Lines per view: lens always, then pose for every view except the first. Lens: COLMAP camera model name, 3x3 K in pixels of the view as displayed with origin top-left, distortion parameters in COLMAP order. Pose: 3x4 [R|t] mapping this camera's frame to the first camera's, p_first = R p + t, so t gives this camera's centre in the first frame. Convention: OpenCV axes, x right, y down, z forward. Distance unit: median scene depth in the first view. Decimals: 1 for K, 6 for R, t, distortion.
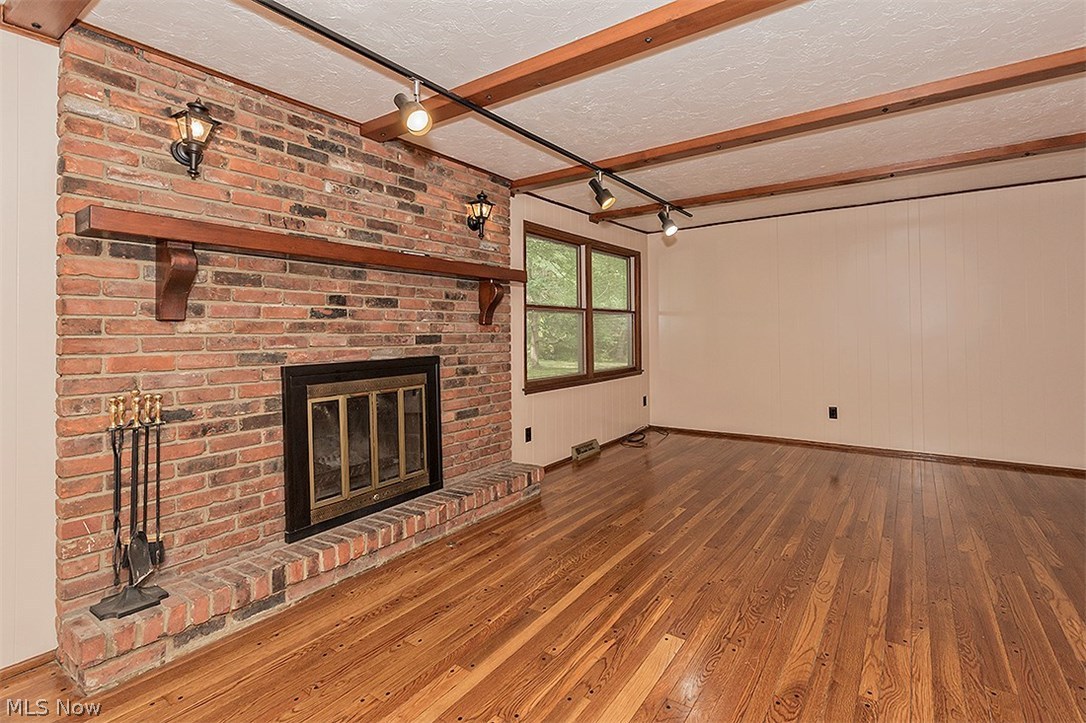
lens RADIAL K [[501.1, 0, 573.6], [0, 501.1, 332.7], [0, 0, 1]] dist [-0.005392, -0.000150]
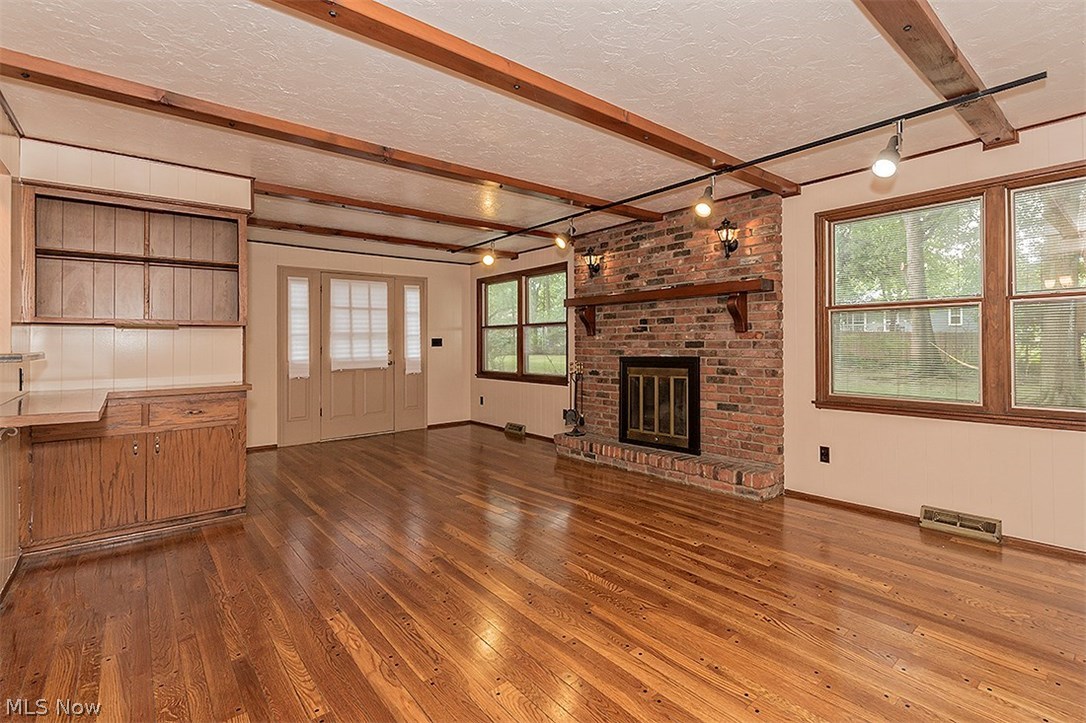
lens RADIAL K [[501.1, 0, 563.6], [0, 501.1, 339.3], [0, 0, 1]] dist [-0.005392, -0.000150]
pose [[-0.273951, 0.011654, -0.961673, 1.193243], [0.016330, 0.999839, 0.007465, -0.018039], [0.961605, -0.013659, -0.274097, 1.088823]]
